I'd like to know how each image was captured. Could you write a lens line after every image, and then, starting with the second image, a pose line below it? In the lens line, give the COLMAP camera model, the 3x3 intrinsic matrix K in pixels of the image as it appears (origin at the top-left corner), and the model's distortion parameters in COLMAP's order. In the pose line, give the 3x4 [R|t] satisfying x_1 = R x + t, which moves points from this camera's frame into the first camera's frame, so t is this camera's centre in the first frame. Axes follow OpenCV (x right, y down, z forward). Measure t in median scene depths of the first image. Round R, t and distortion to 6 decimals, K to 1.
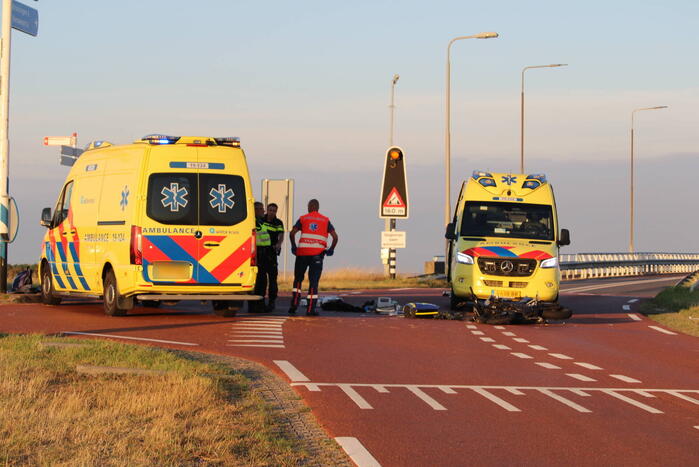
lens RADIAL K [[2075.3, 0, 349.5], [0, 2075.3, 233.5], [0, 0, 1]] dist [-0.246091, -1.787118]
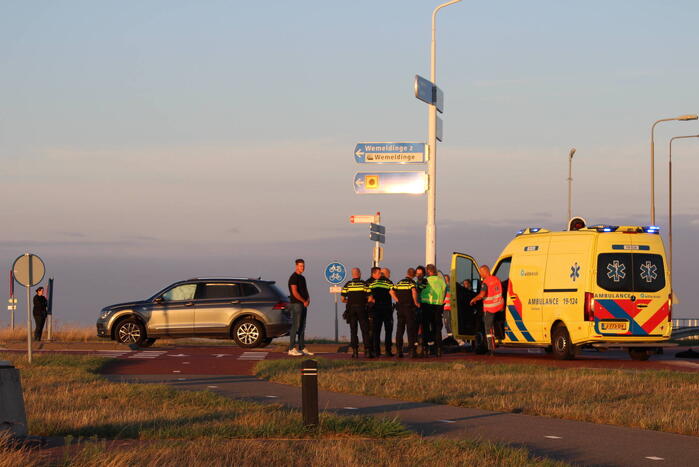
lens RADIAL K [[2302.9, 0, 349.5], [0, 2302.9, 233.5], [0, 0, 1]] dist [-0.203135, -1.237253]
pose [[0.999986, -0.003934, -0.003478, -0.236261], [0.003831, 0.999574, -0.028931, 0.000608], [0.003590, 0.028917, 0.999575, -0.466188]]
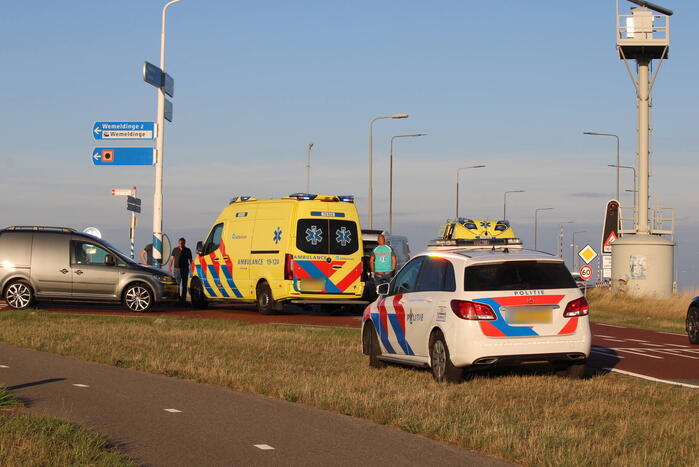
lens RADIAL K [[1688.1, 0, 349.5], [0, 1688.1, 233.5], [0, 0, 1]] dist [-0.334515, -1.215878]
pose [[0.994620, 0.007205, 0.103343, -0.172936], [-0.005366, 0.999822, -0.018065, 0.002967], [-0.103455, 0.017413, 0.994482, -0.206445]]
